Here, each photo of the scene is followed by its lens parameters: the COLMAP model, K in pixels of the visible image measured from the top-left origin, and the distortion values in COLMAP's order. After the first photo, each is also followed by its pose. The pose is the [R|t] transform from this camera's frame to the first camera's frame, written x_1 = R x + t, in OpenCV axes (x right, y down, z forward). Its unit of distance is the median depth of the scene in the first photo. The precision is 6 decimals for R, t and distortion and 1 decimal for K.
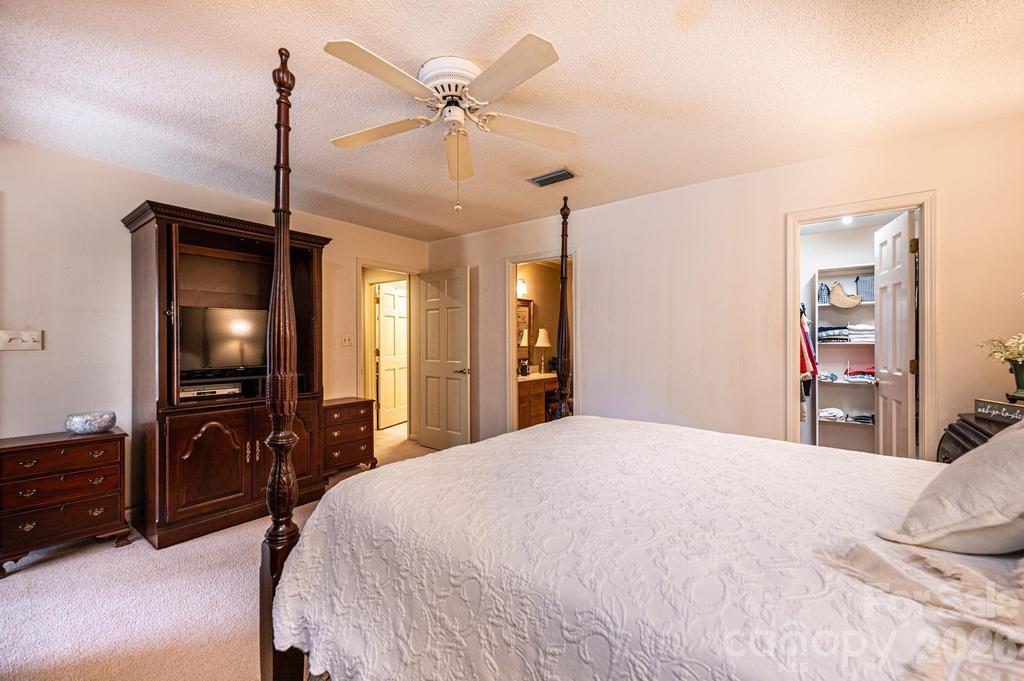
lens RADIAL K [[421.1, 0, 512.6], [0, 421.1, 340.1], [0, 0, 1]] dist [-0.000563, -0.000013]
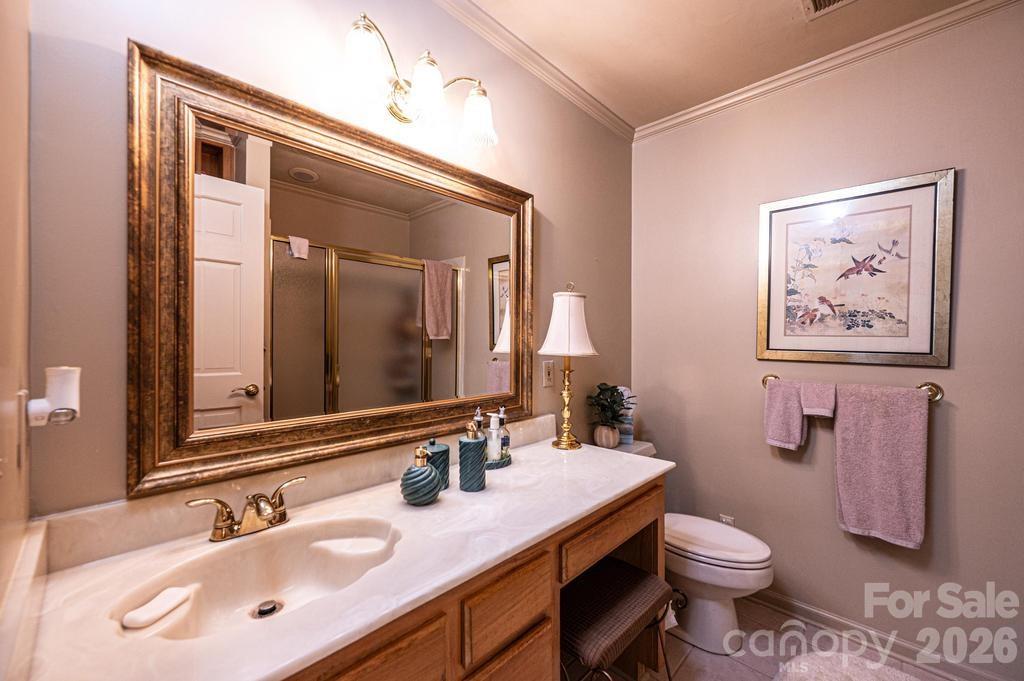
lens RADIAL K [[407.1, 0, 511.2], [0, 407.1, 341.7], [0, 0, 1]] dist [0.000527, 0.000023]
pose [[0.993298, 0.002295, -0.115561, 0.066568], [-0.001576, 0.999979, 0.006314, 0.004771], [0.115574, -0.006089, 0.993280, 0.720514]]
